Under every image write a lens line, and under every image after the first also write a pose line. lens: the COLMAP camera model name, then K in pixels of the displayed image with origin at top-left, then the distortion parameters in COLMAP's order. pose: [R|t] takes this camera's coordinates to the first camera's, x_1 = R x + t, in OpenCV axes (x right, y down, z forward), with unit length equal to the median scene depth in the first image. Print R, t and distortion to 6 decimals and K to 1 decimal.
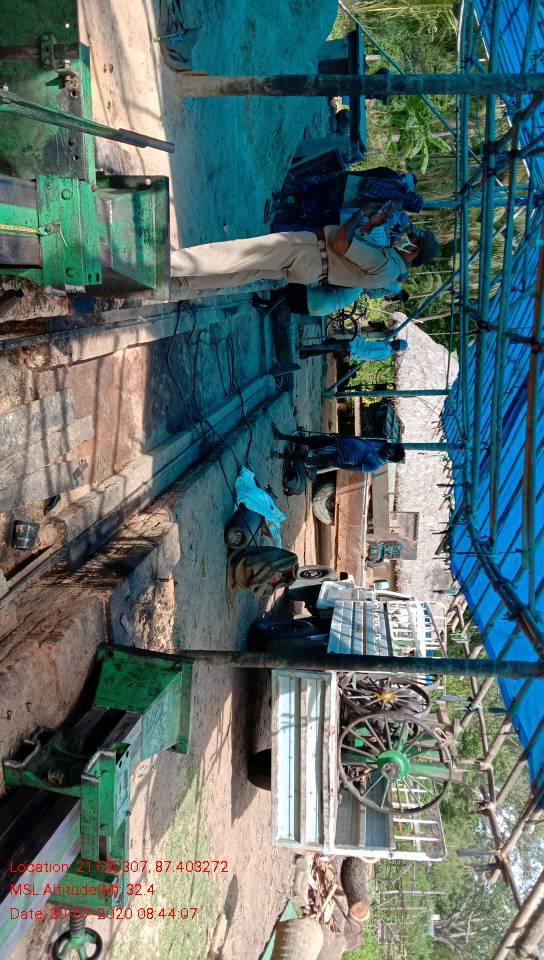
lens RADIAL K [[791.7, 0, 272.0], [0, 791.7, 480.0], [0, 0, 1]] dist [0.091572, -0.216688]
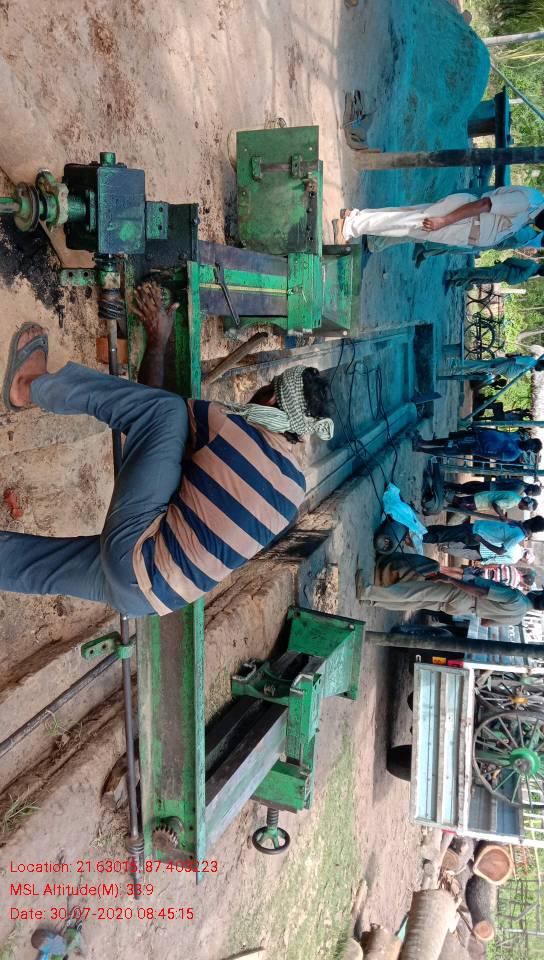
lens RADIAL K [[791.7, 0, 272.0], [0, 791.7, 480.0], [0, 0, 1]] dist [0.091572, -0.216688]
pose [[0.987379, 0.026937, -0.156066, -0.029789], [-0.033188, 0.998742, -0.037584, 0.030632], [0.154858, 0.042290, 0.987031, -0.147684]]
